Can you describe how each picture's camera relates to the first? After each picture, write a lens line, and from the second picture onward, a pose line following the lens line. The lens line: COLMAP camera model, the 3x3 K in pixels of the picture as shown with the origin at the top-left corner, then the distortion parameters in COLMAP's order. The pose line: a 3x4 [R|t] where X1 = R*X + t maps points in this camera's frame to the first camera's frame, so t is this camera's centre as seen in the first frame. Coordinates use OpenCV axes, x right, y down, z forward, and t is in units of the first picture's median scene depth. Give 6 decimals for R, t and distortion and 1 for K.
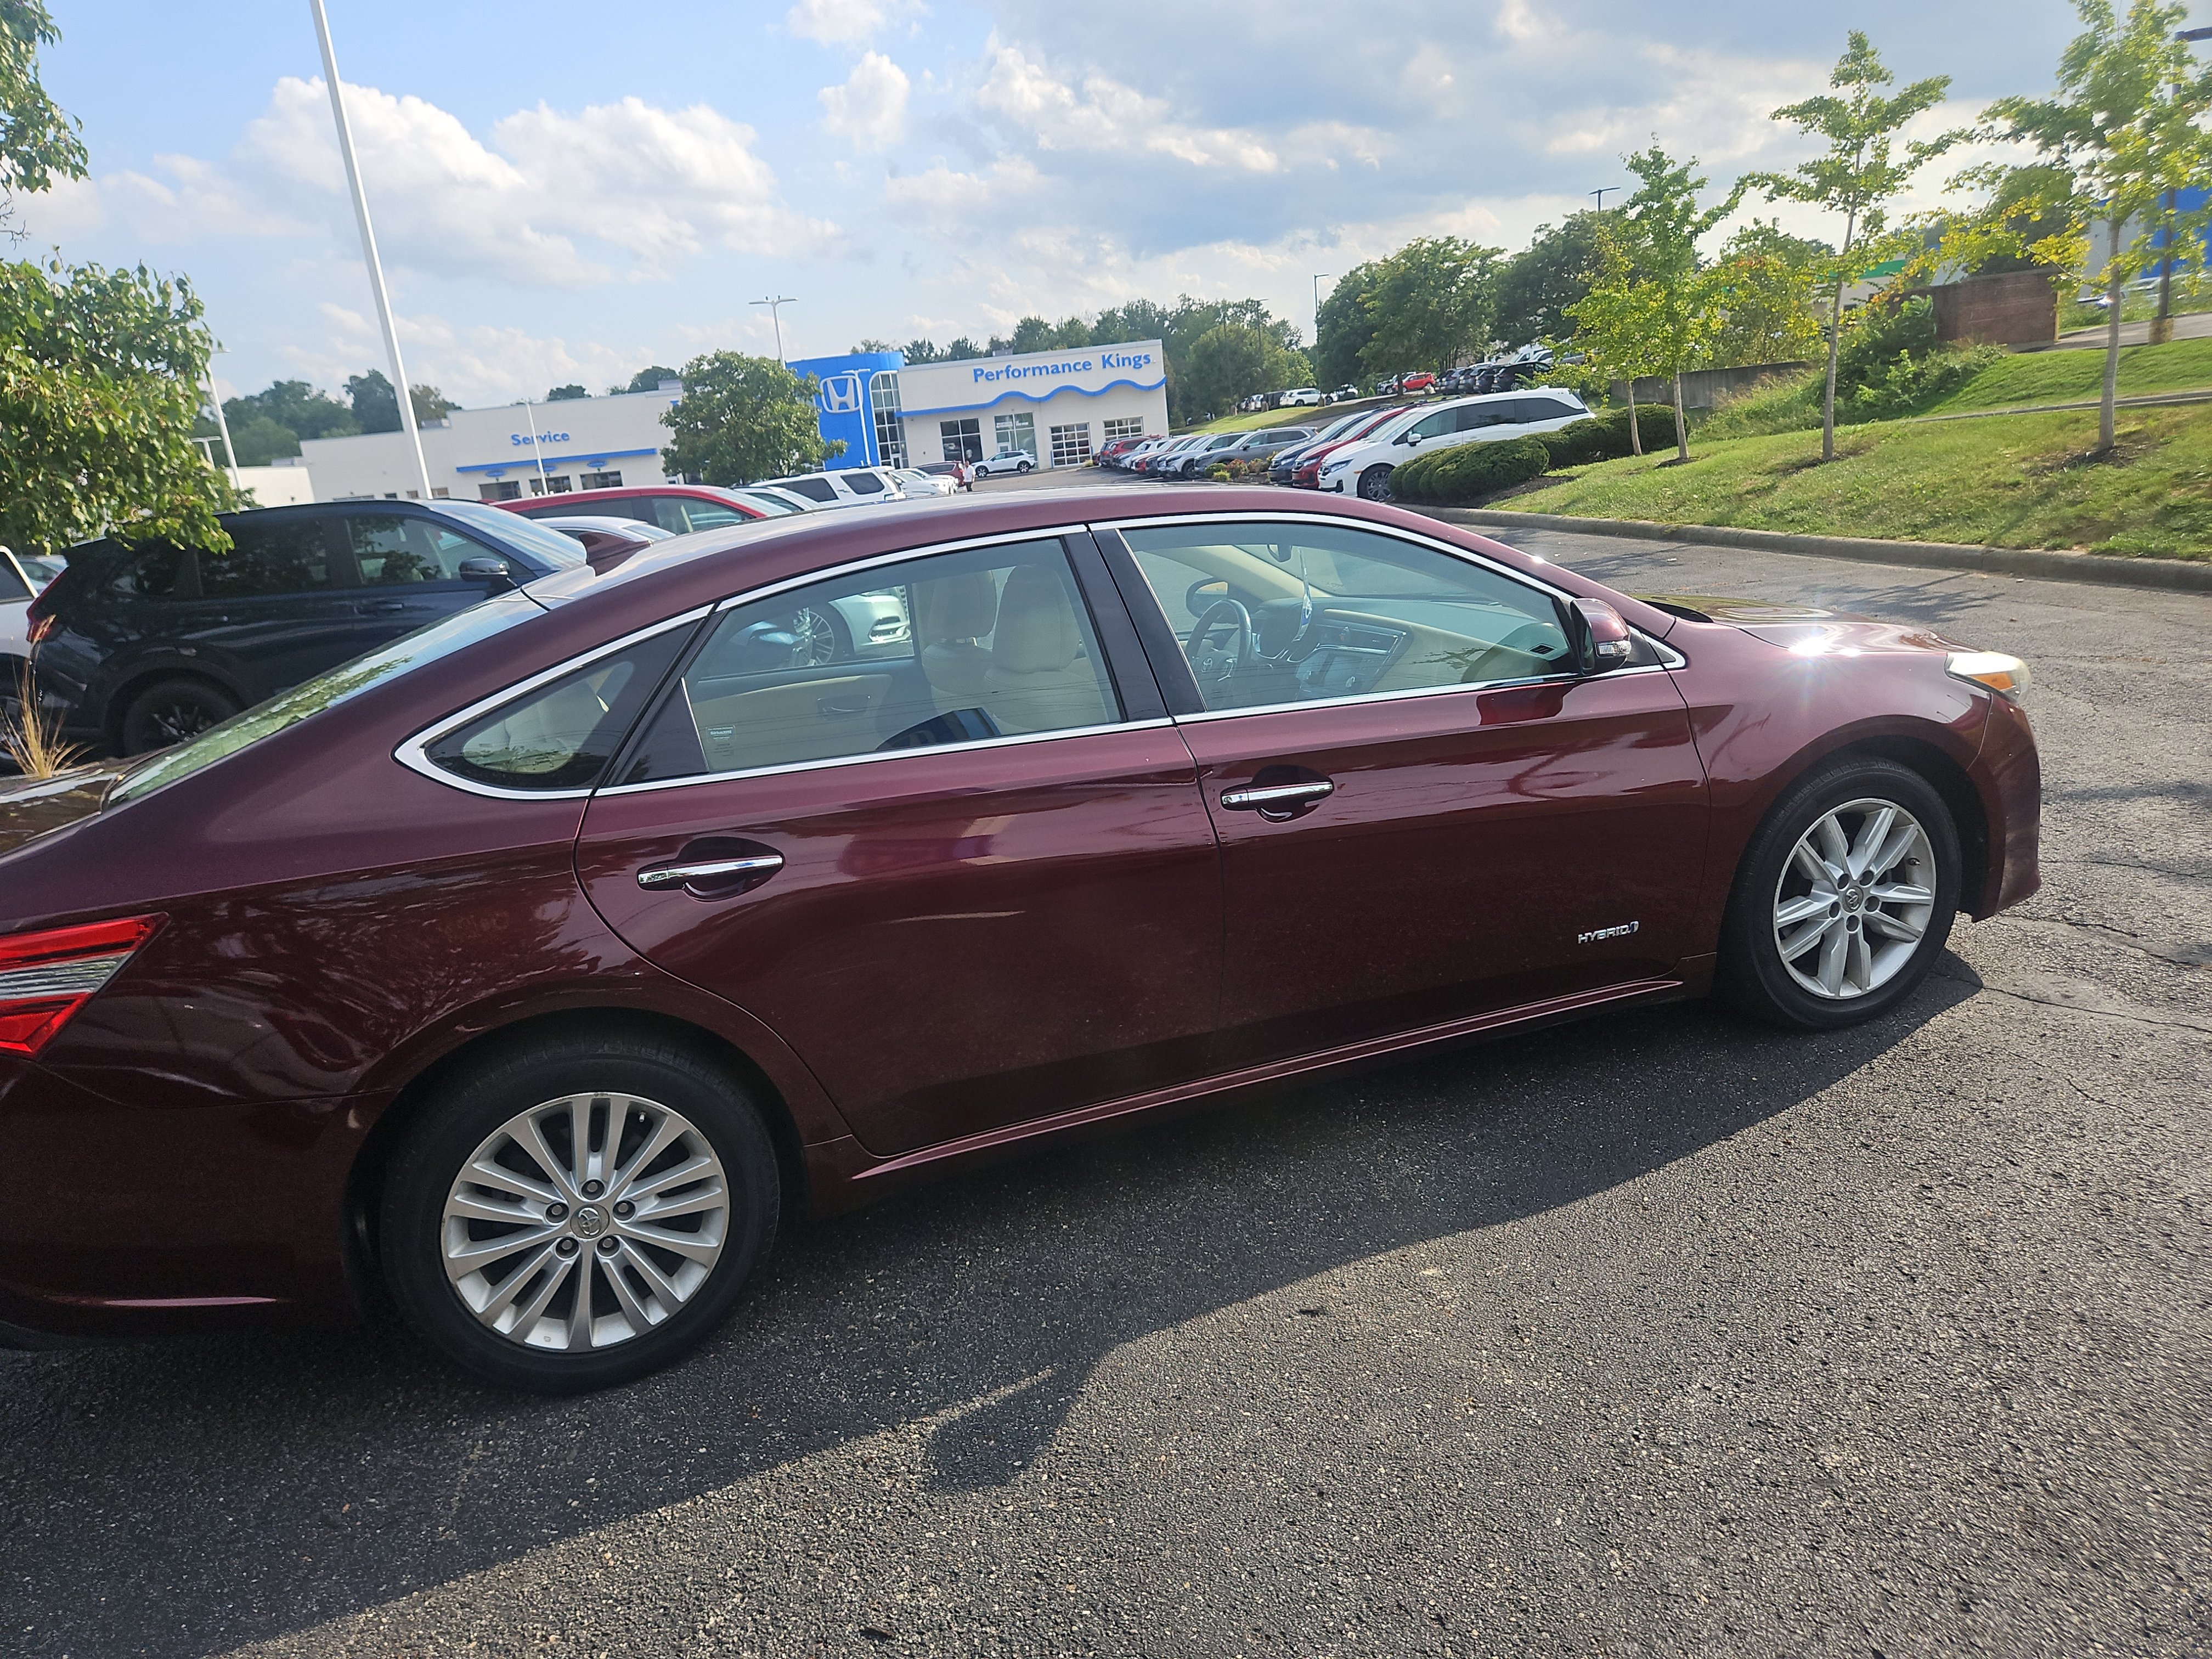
lens RADIAL K [[1444.8, 0, 1085.5], [0, 1444.8, 859.4], [0, 0, 1]] dist [0.078423, -0.070078]
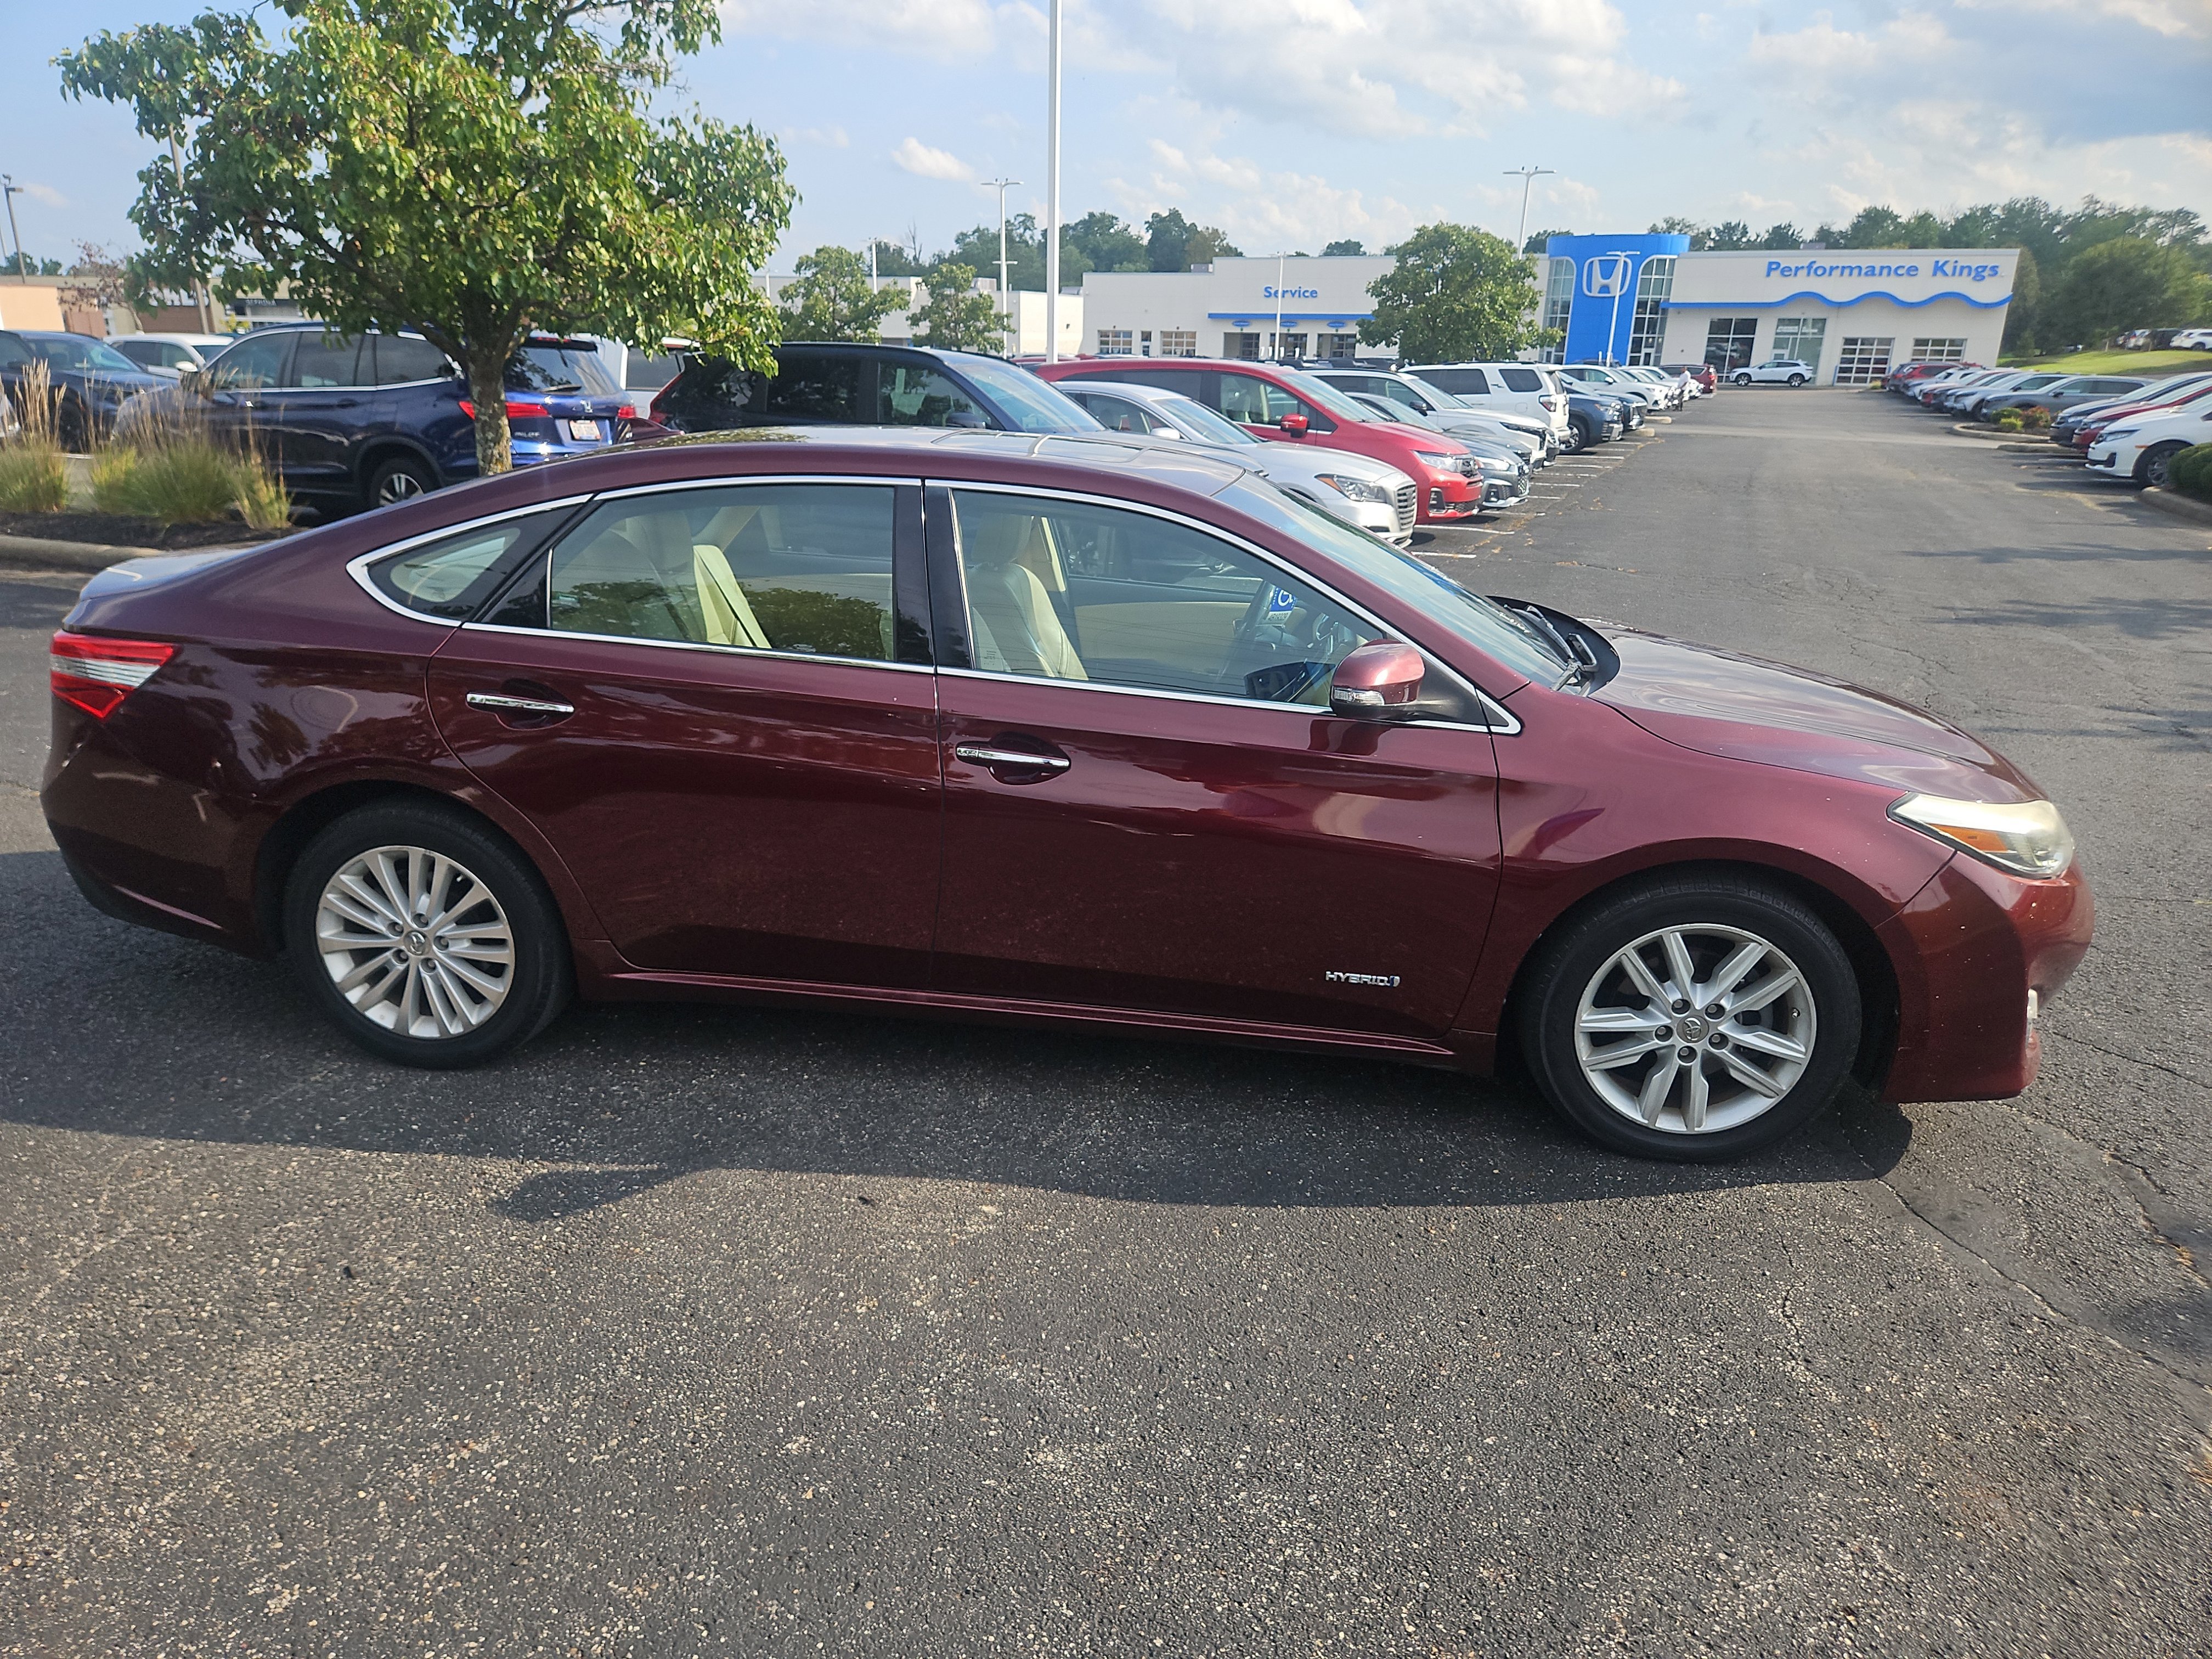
lens RADIAL K [[1459.2, 0, 1092.8], [0, 1459.2, 861.4], [0, 0, 1]] dist [0.083098, -0.074941]
pose [[0.882874, 0.264216, -0.388232, 0.233134], [-0.233965, 0.964280, 0.124193, -0.044310], [0.407179, -0.018814, 0.913155, 0.008221]]
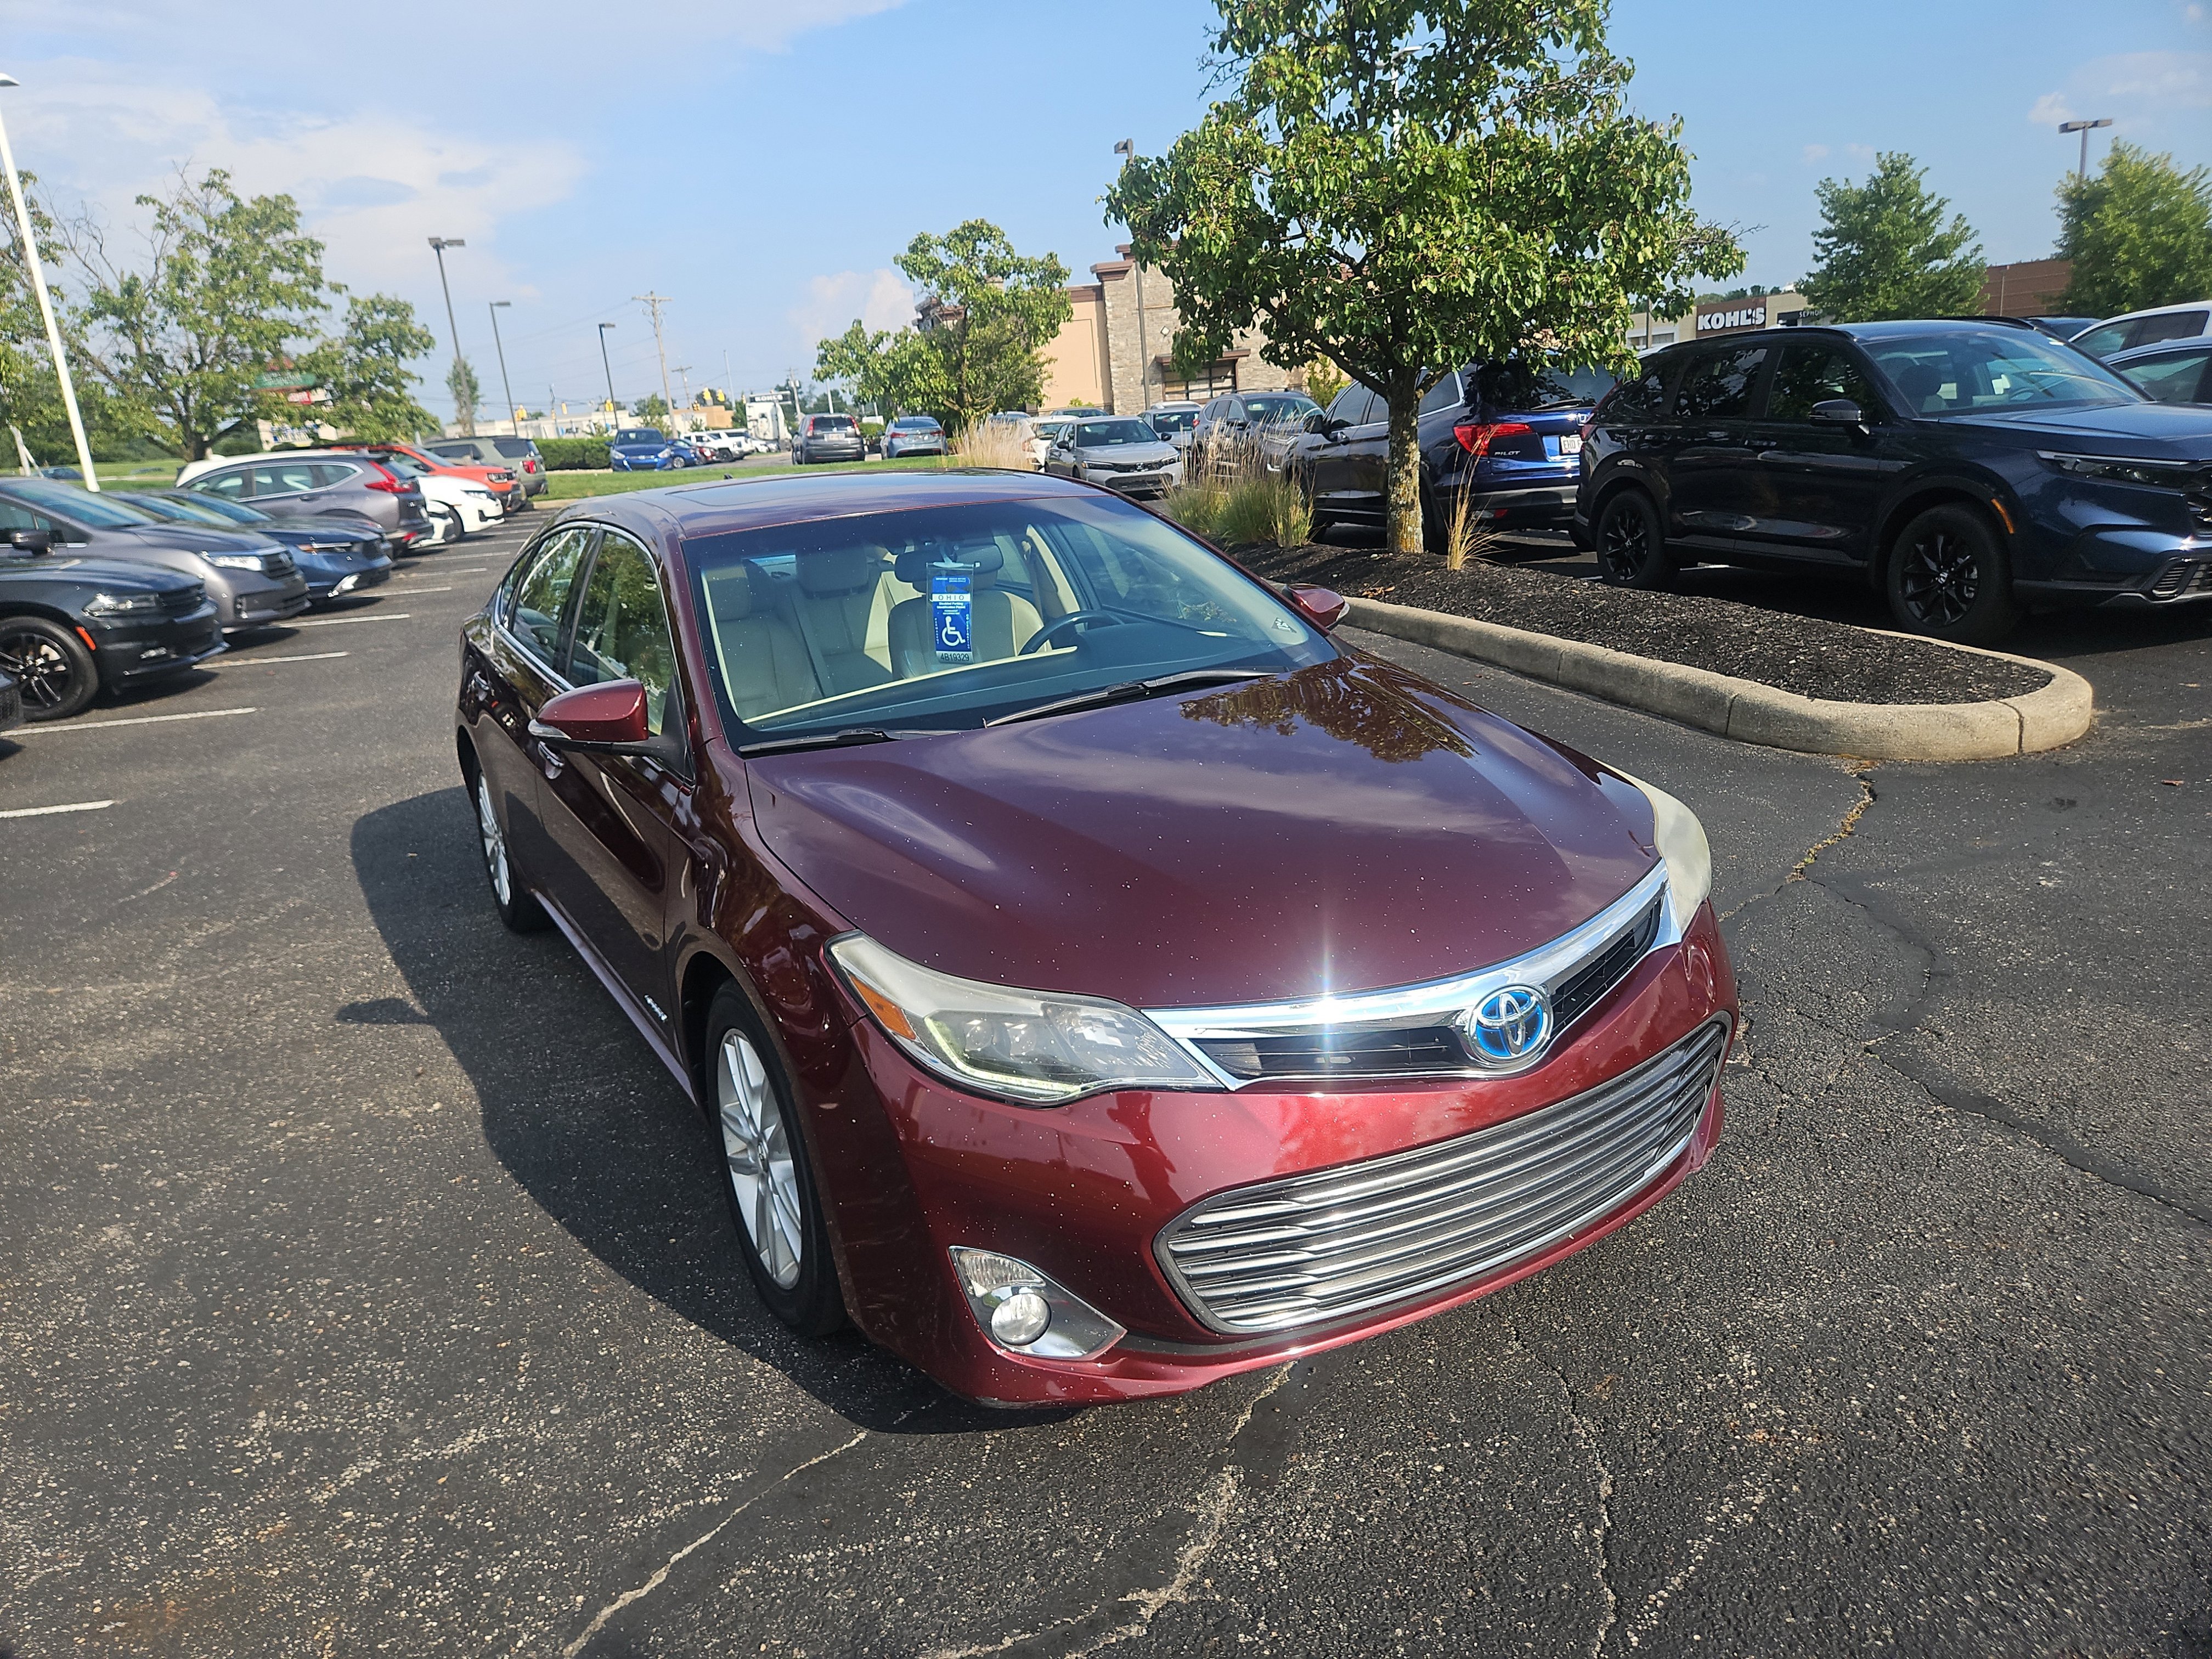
lens RADIAL K [[1481.9, 0, 1089.8], [0, 1481.9, 832.6], [0, 0, 1]] dist [0.083110, -0.078017]
pose [[0.178898, 0.356714, -0.916925, 0.544676], [-0.208243, 0.924573, 0.319060, -0.188209], [0.961577, 0.133864, 0.239688, 0.425195]]
